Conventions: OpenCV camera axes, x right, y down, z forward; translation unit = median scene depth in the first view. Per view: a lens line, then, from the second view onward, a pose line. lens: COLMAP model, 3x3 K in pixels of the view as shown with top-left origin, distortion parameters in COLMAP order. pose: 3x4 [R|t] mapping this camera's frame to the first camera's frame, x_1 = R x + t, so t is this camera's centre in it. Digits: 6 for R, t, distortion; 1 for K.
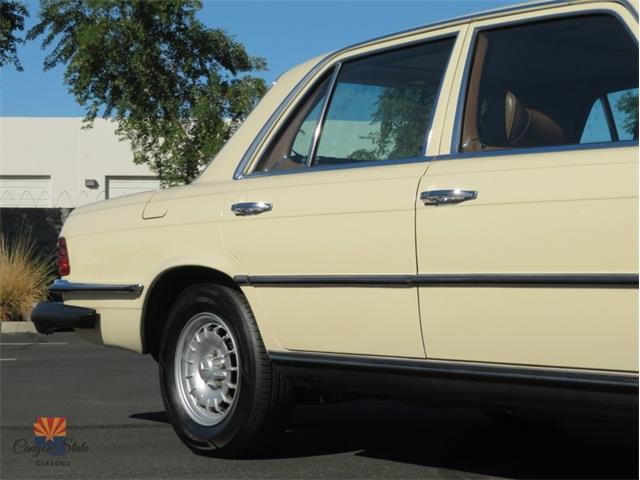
lens RADIAL K [[1384.3, 0, 320.0], [0, 1384.3, 240.0], [0, 0, 1]] dist [-0.095768, -0.123952]
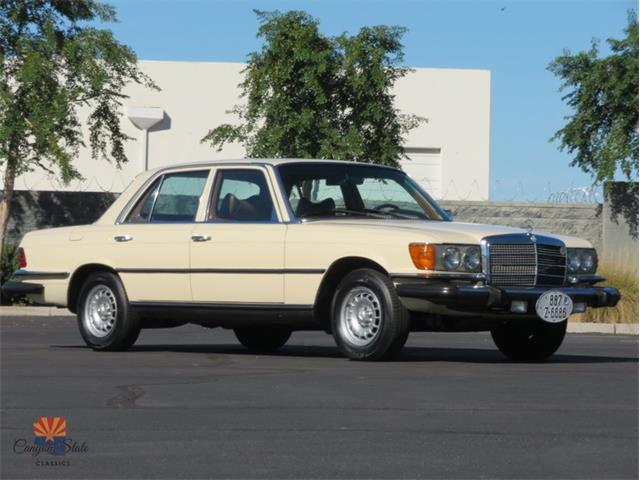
lens RADIAL K [[2388.6, 0, 320.0], [0, 2388.6, 240.0], [0, 0, 1]] dist [-0.181099, 1.282986]
pose [[0.998360, 0.016538, 0.054802, 0.054075], [-0.016946, 0.999832, 0.006991, -0.050052], [-0.054677, -0.007908, 0.998473, -2.738372]]
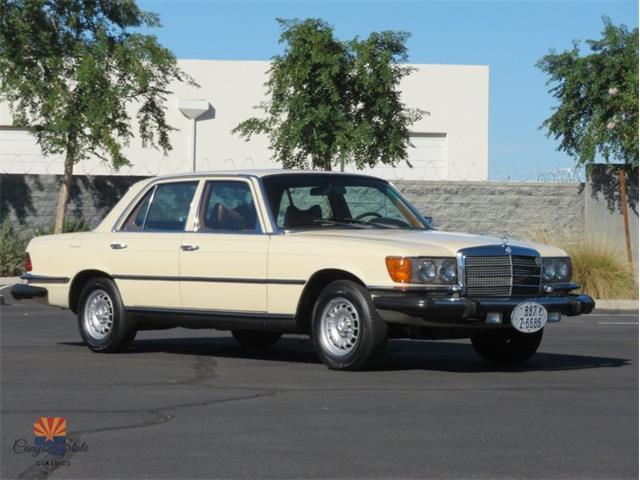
lens RADIAL K [[1967.4, 0, 320.0], [0, 1967.4, 240.0], [0, 0, 1]] dist [-0.098741, -1.588148]
pose [[0.999252, 0.009506, 0.037483, 0.158275], [-0.010503, 0.999594, 0.026477, -0.118401], [-0.037216, -0.026851, 0.998946, -2.228236]]
